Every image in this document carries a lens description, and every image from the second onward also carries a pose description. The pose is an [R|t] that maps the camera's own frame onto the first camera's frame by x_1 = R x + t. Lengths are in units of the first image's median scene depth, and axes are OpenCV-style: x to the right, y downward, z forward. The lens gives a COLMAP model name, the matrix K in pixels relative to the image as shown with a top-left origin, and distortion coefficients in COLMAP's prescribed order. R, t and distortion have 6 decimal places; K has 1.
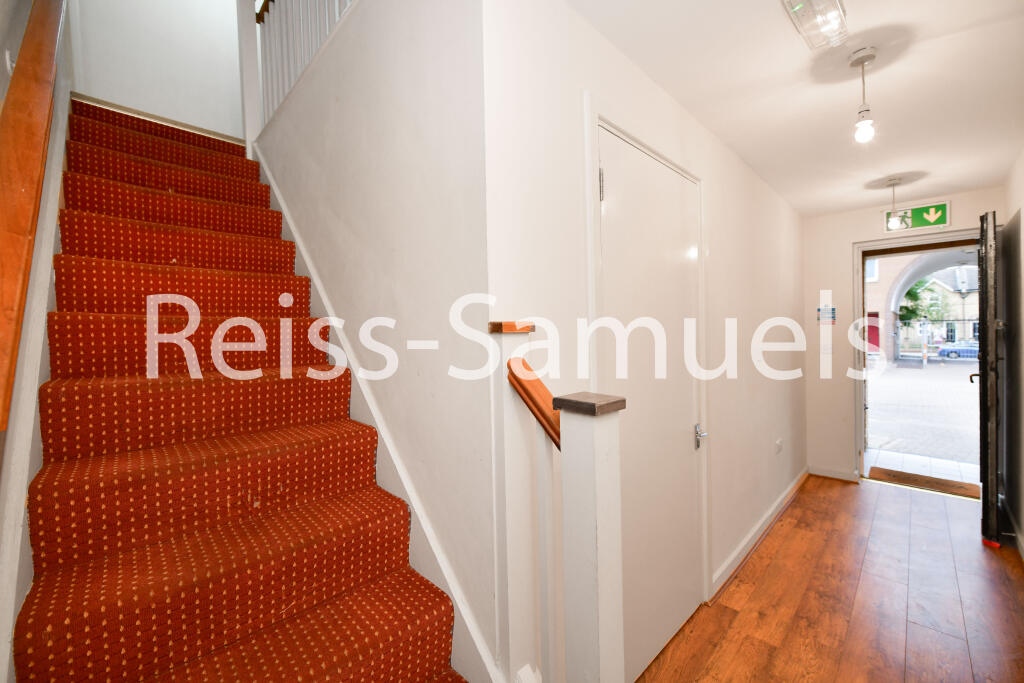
lens RADIAL K [[413.1, 0, 511.9], [0, 413.1, 338.3], [0, 0, 1]] dist [0.001707, -0.000872]
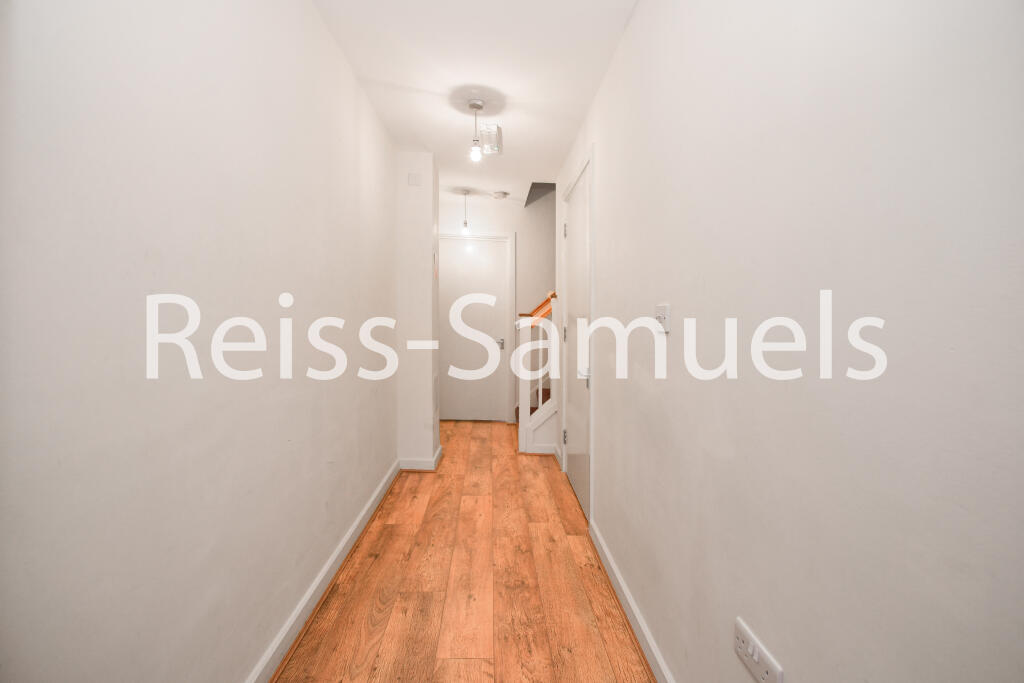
lens RADIAL K [[413.1, 0, 511.2], [0, 413.1, 336.6], [0, 0, 1]] dist [0.001707, -0.000872]
pose [[-0.682113, 0.025978, -0.730785, 1.489693], [0.004521, 0.999499, 0.031310, 0.102196], [0.731233, 0.018053, -0.681889, 1.688873]]
